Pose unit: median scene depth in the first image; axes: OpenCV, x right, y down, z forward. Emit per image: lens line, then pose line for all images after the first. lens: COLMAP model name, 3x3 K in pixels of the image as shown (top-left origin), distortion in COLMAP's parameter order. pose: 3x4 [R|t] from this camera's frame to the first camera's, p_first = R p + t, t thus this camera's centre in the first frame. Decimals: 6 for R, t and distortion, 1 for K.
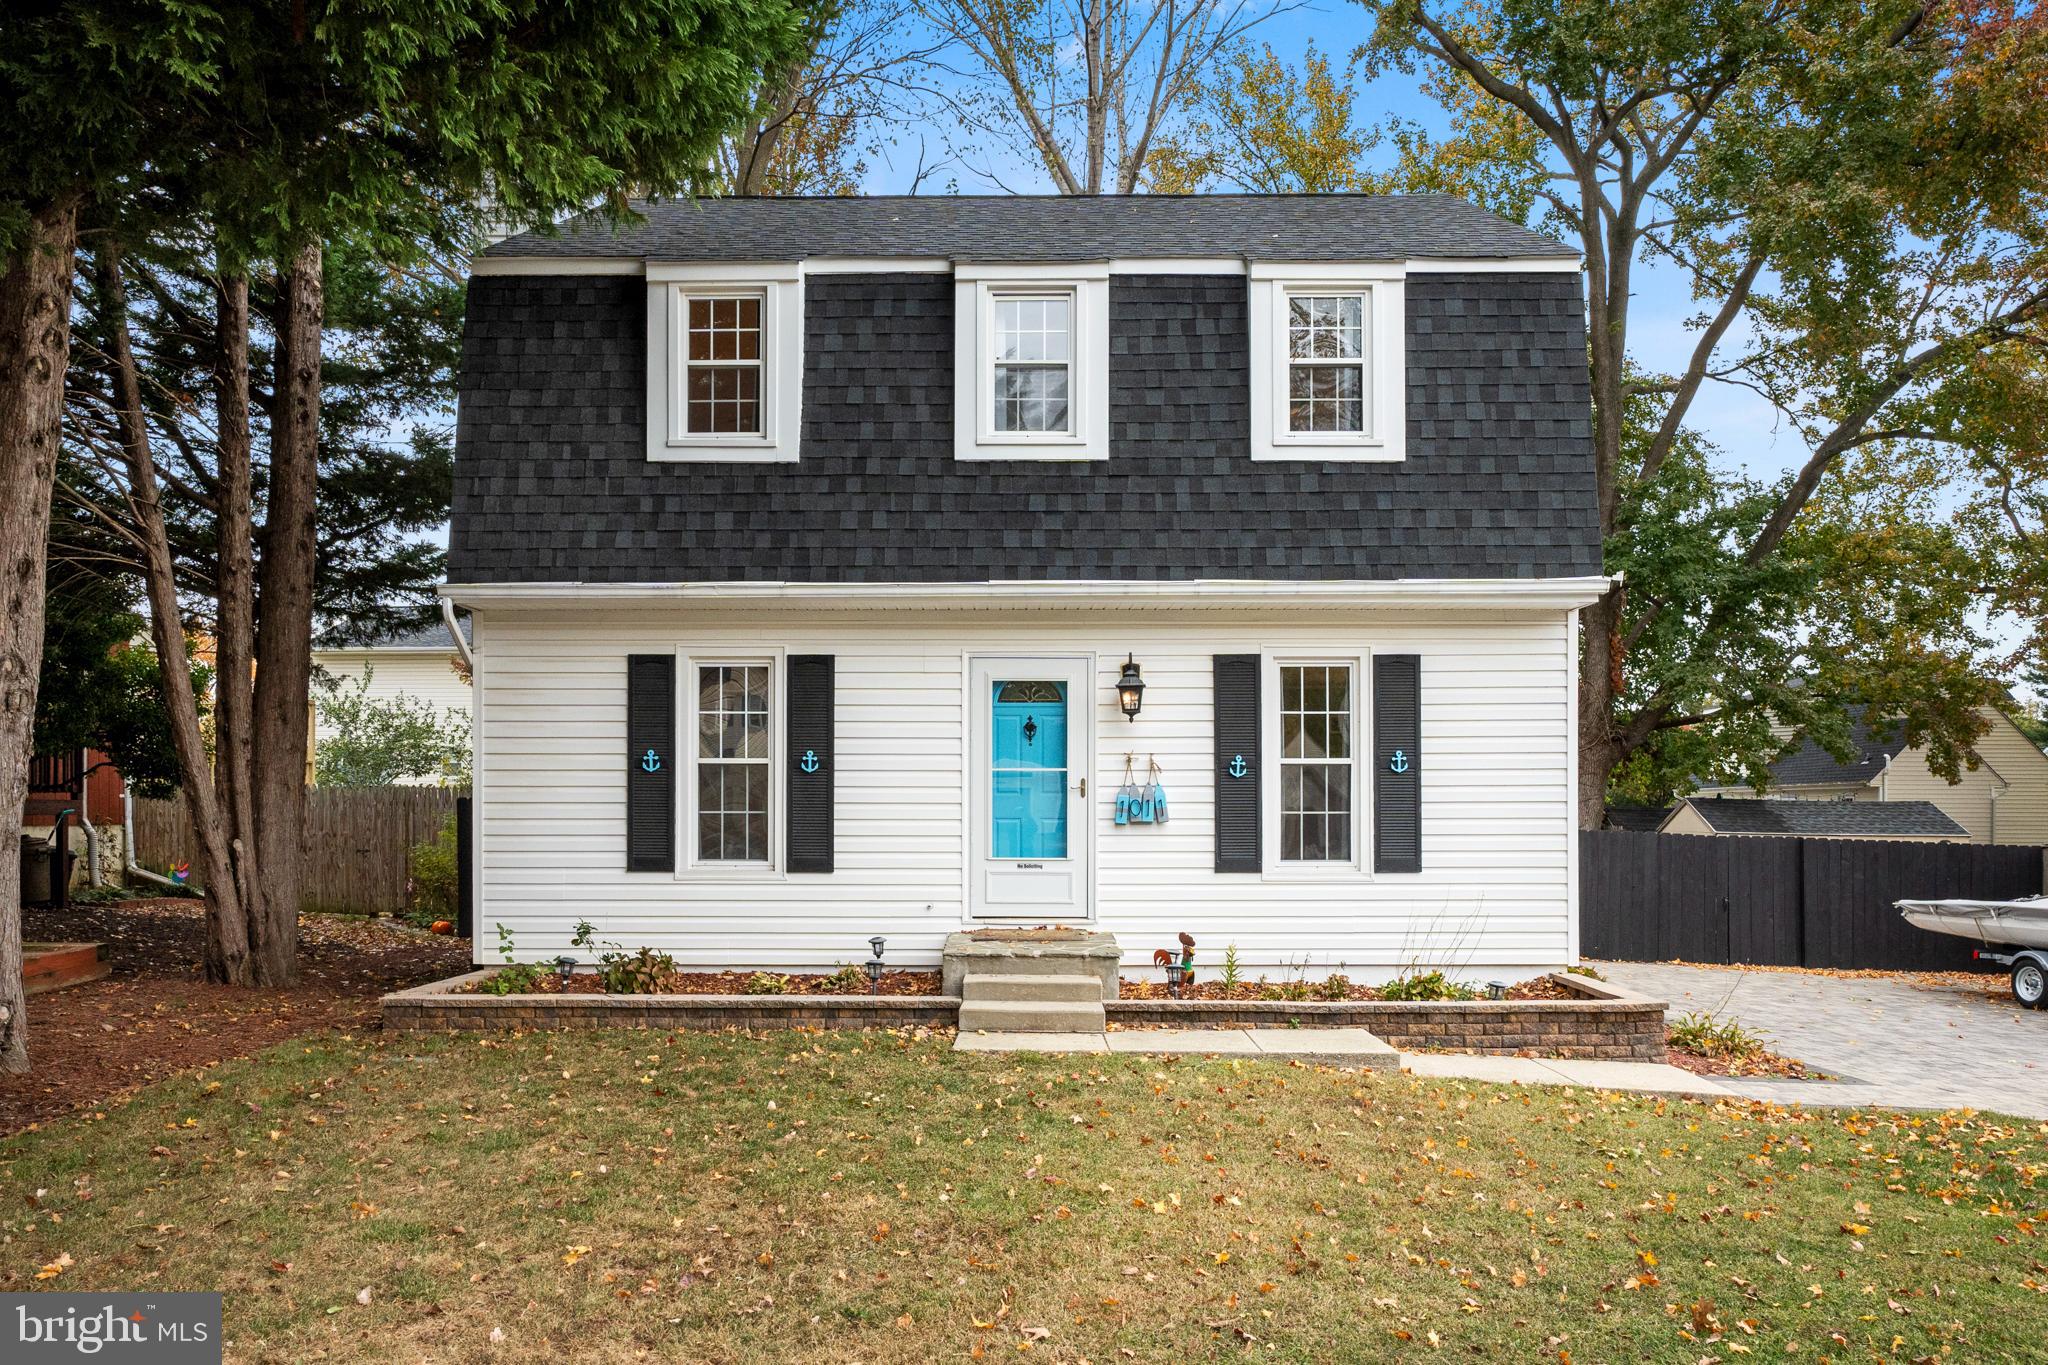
lens RADIAL K [[1359.4, 0, 1024.0], [0, 1359.4, 682.5], [0, 0, 1]] dist [-0.007105, -0.001033]
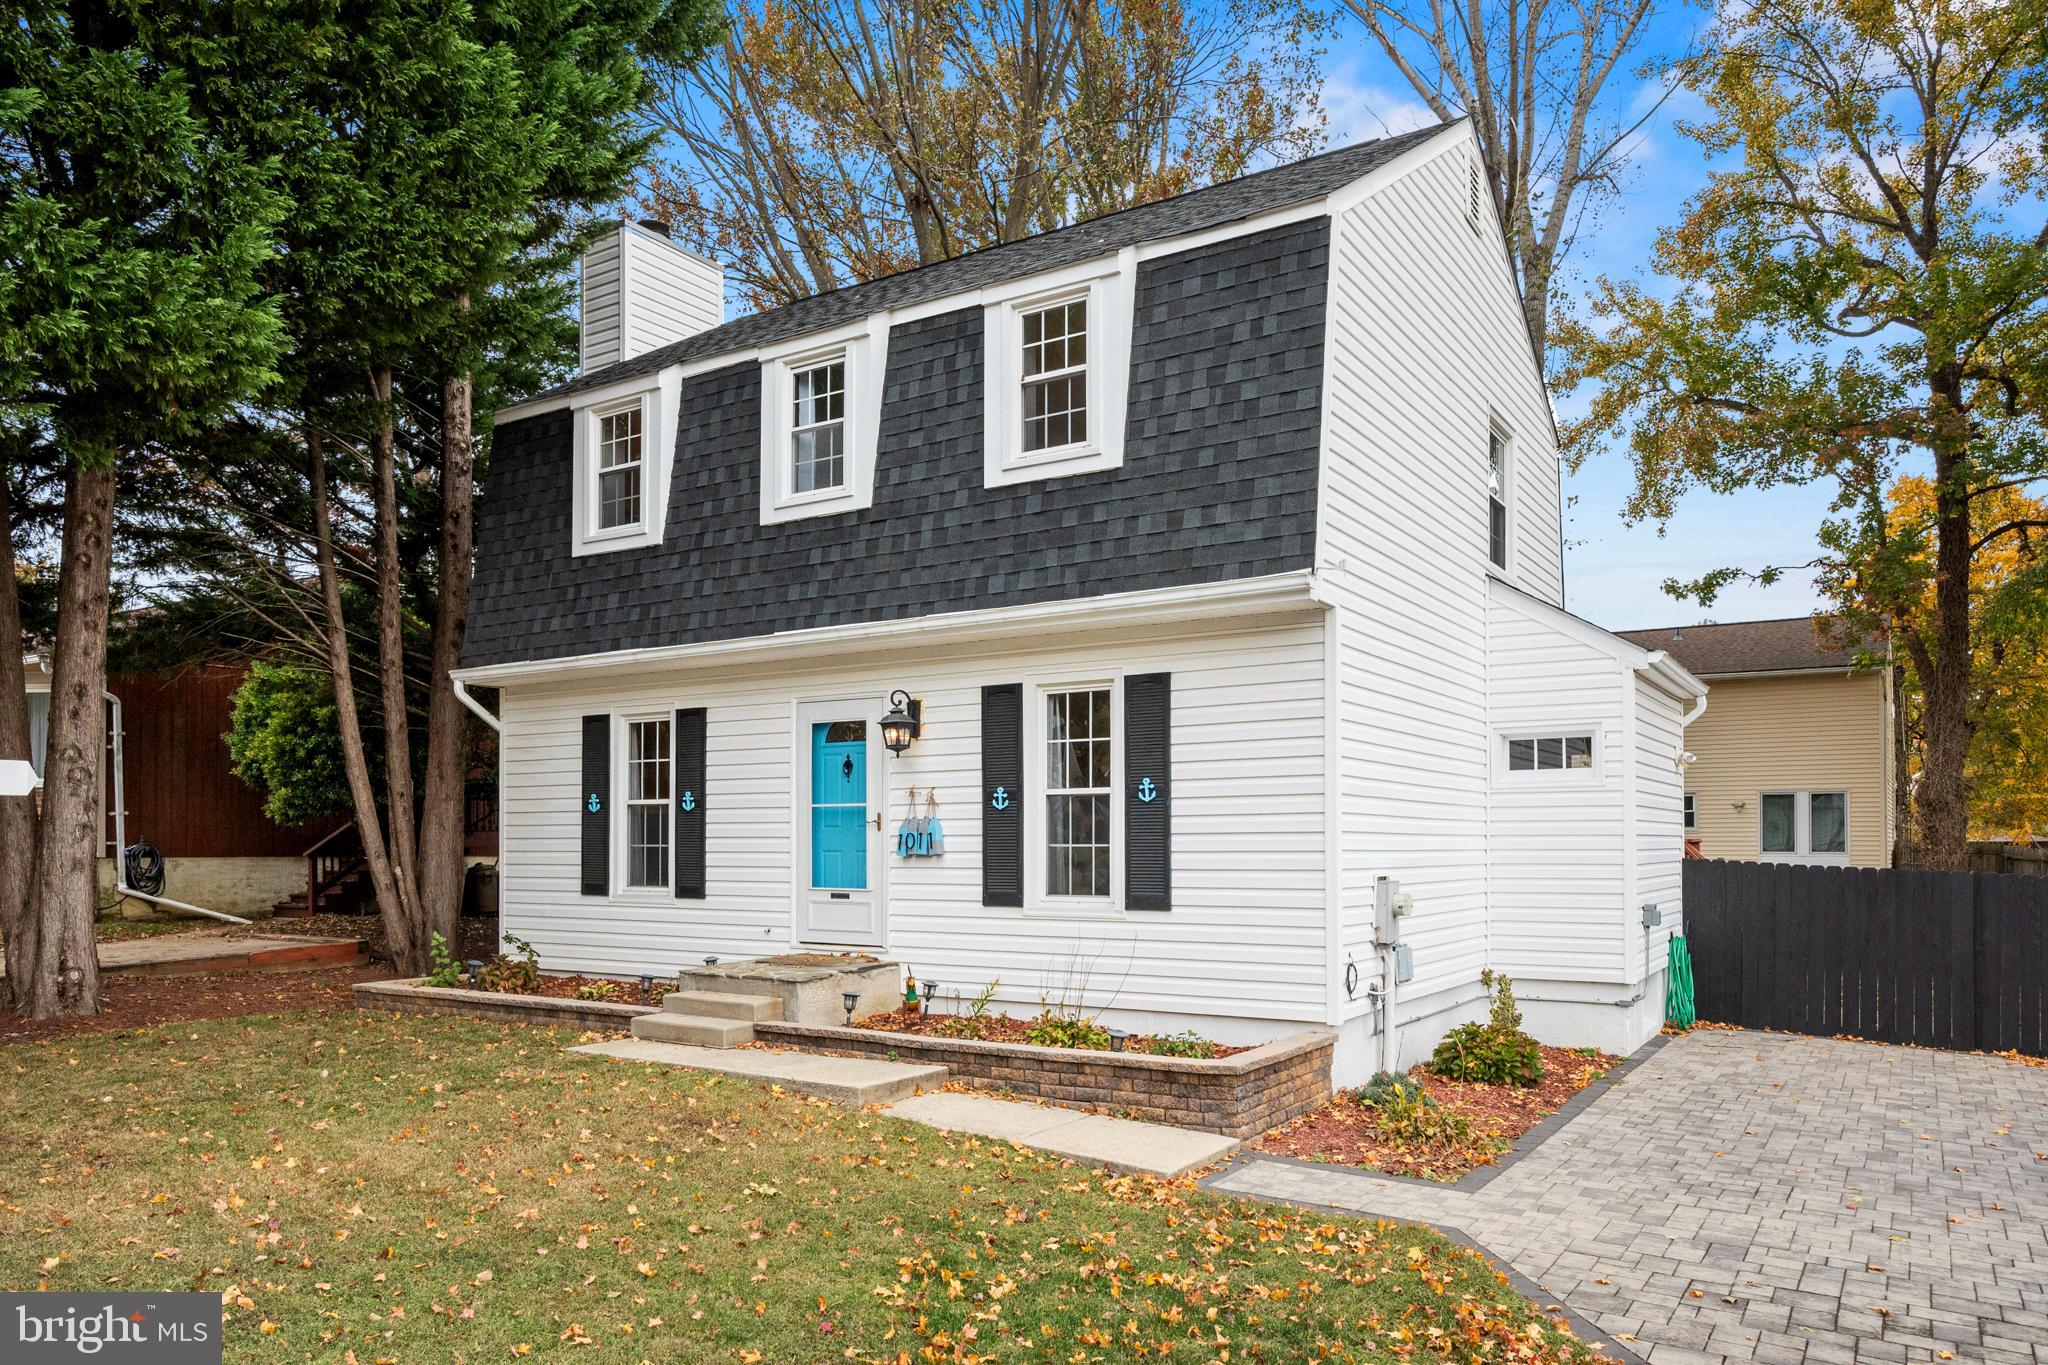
lens RADIAL K [[1422.2, 0, 1024.0], [0, 1422.2, 682.5], [0, 0, 1]] dist [0.006866, 0.004487]
pose [[0.838520, -0.063274, -0.541185, 0.737433], [0.052417, 0.997995, -0.035468, 0.015516], [0.542344, 0.001373, 0.840155, 0.144476]]
